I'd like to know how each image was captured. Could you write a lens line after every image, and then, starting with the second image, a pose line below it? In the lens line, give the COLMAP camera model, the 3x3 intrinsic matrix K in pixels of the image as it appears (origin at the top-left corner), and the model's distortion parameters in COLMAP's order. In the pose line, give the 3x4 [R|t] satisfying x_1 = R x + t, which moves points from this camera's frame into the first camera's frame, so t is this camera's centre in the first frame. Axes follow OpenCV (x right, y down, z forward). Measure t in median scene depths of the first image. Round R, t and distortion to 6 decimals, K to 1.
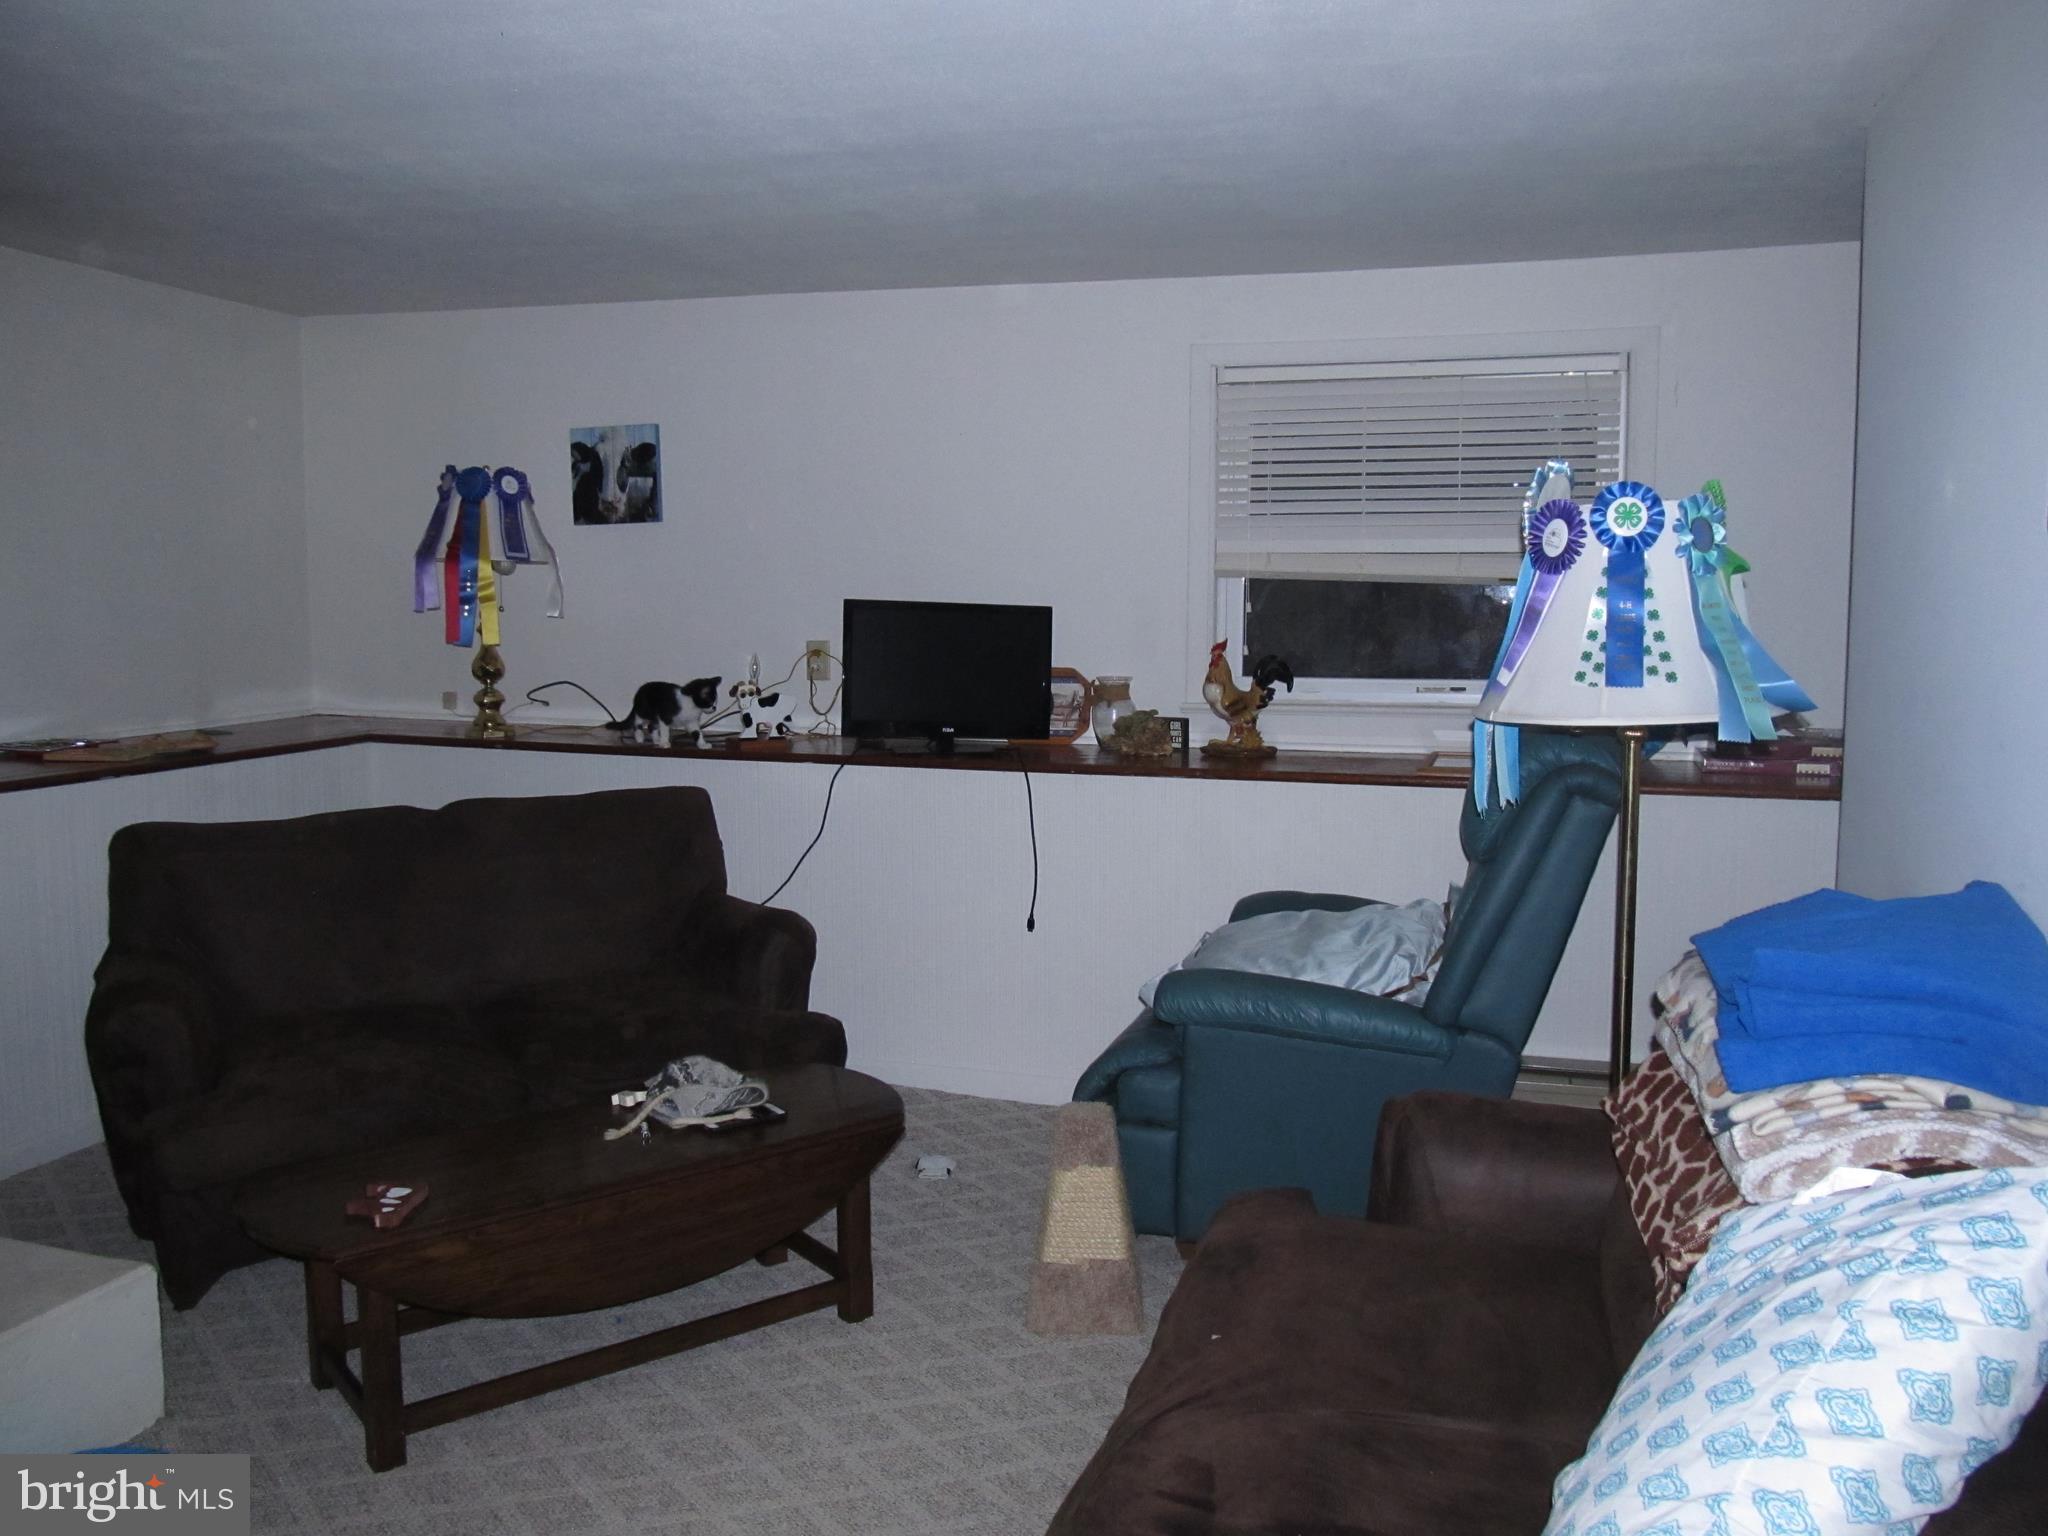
lens RADIAL K [[1666.3, 0, 1024.8], [0, 1666.3, 792.8], [0, 0, 1]] dist [-0.070496, 0.022468]
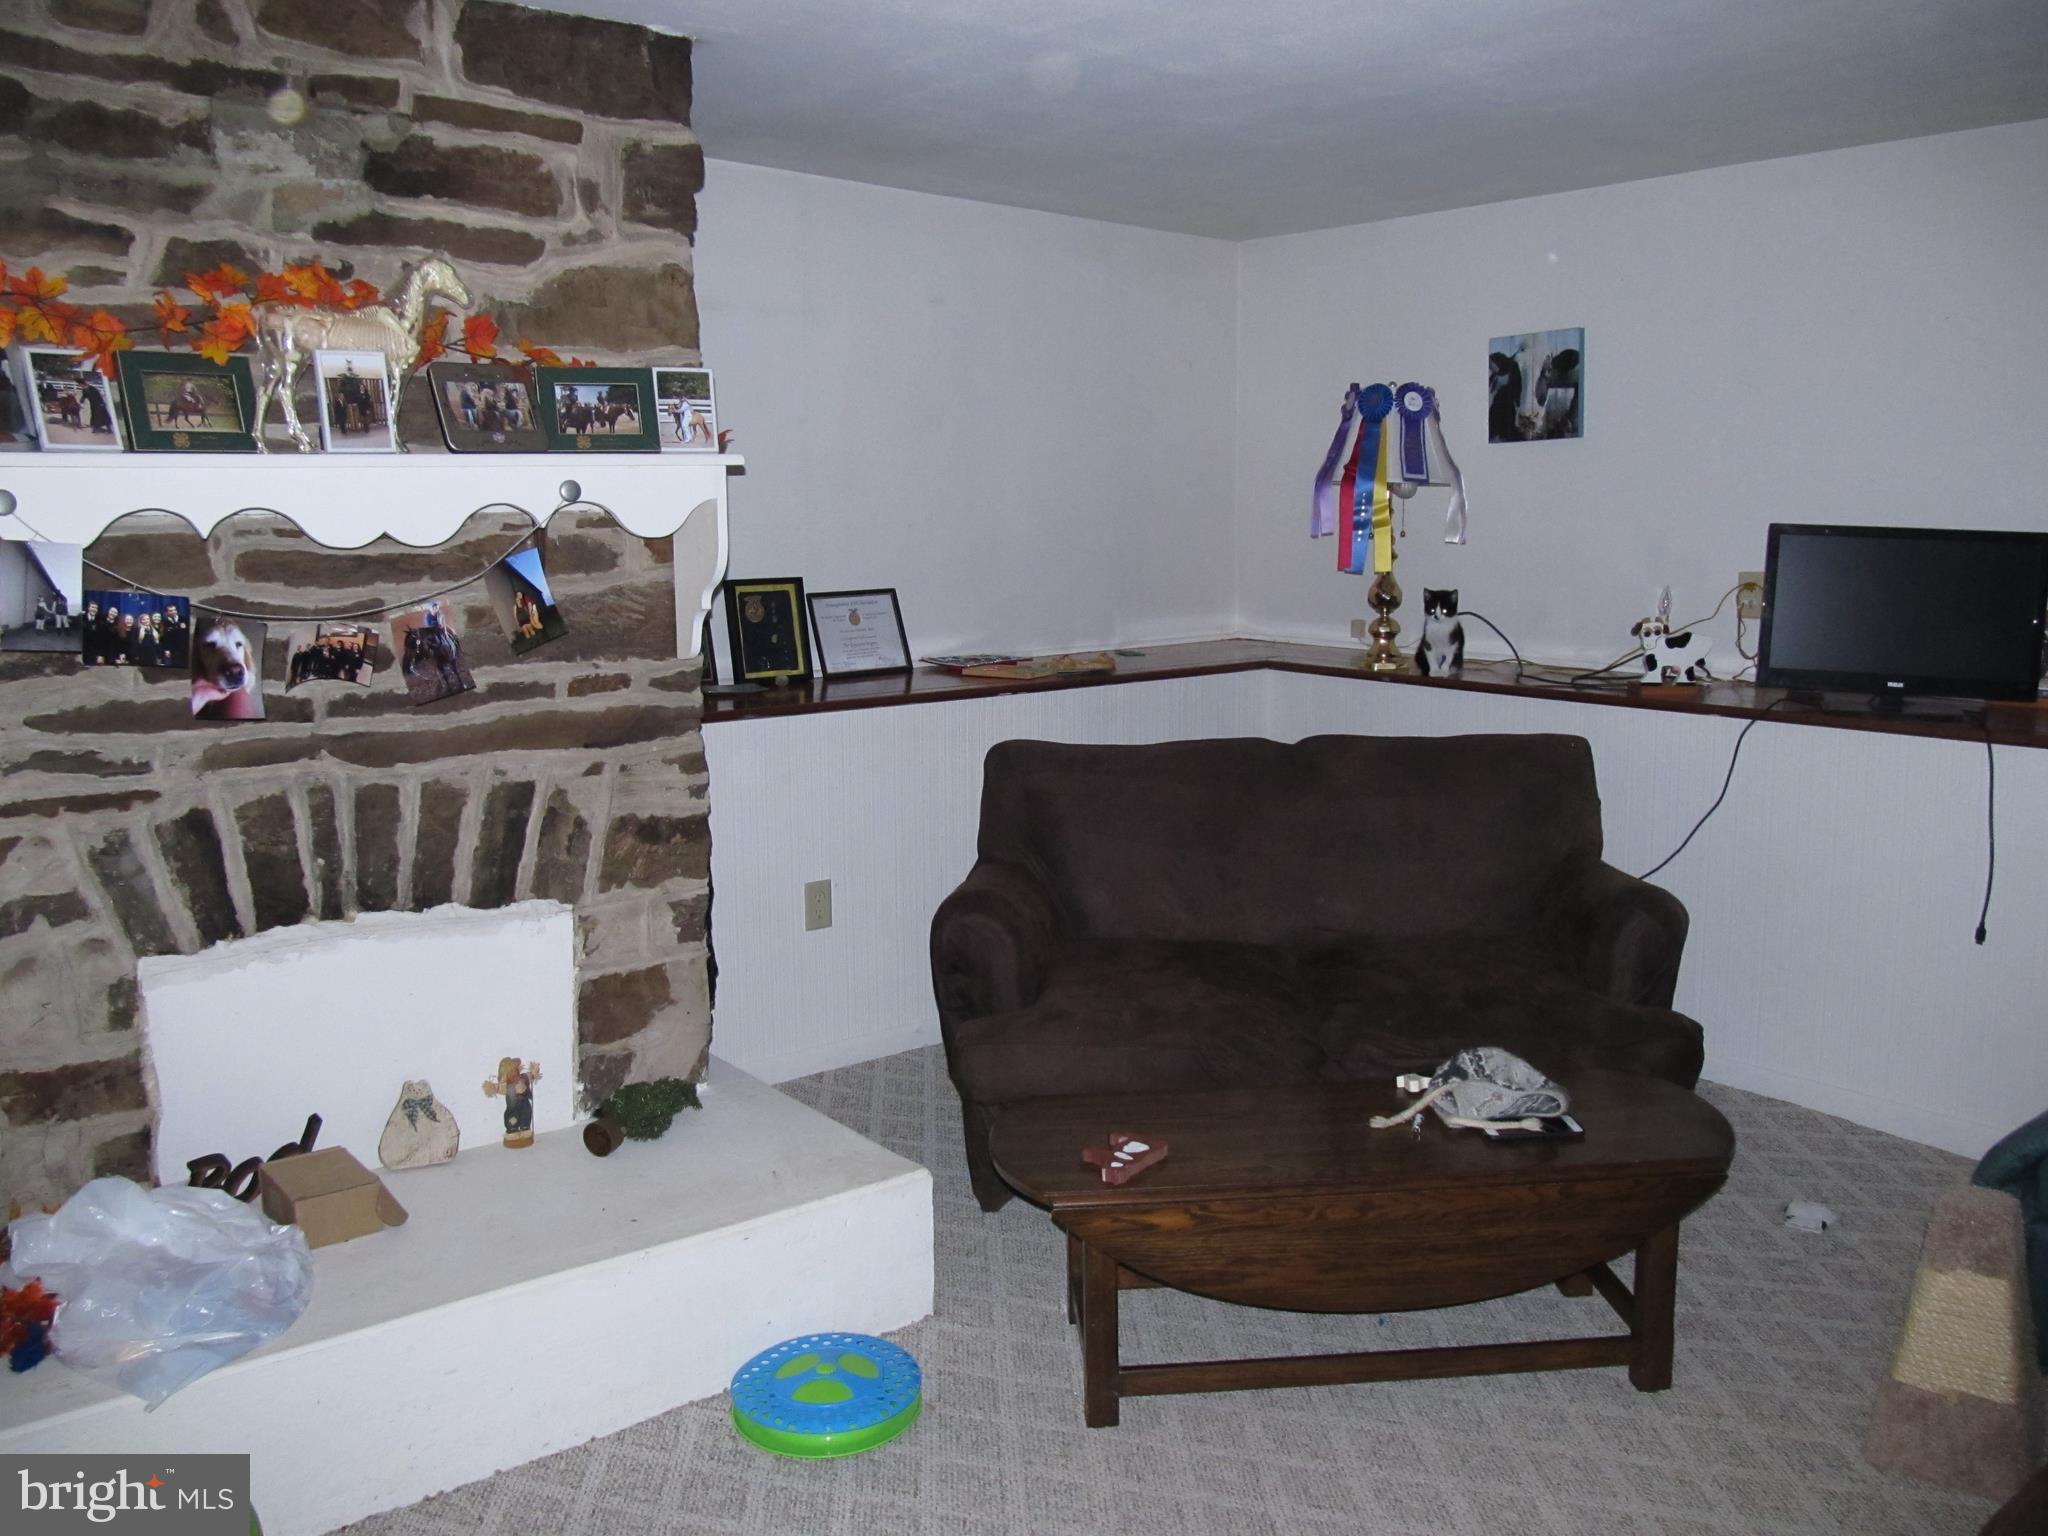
lens RADIAL K [[1666.3, 0, 1024.8], [0, 1666.3, 792.8], [0, 0, 1]] dist [-0.070496, 0.022468]
pose [[0.825833, 0.079275, -0.558315, 0.055718], [-0.054151, 0.996642, 0.061415, -0.011741], [0.561309, -0.020485, 0.827353, 0.104656]]
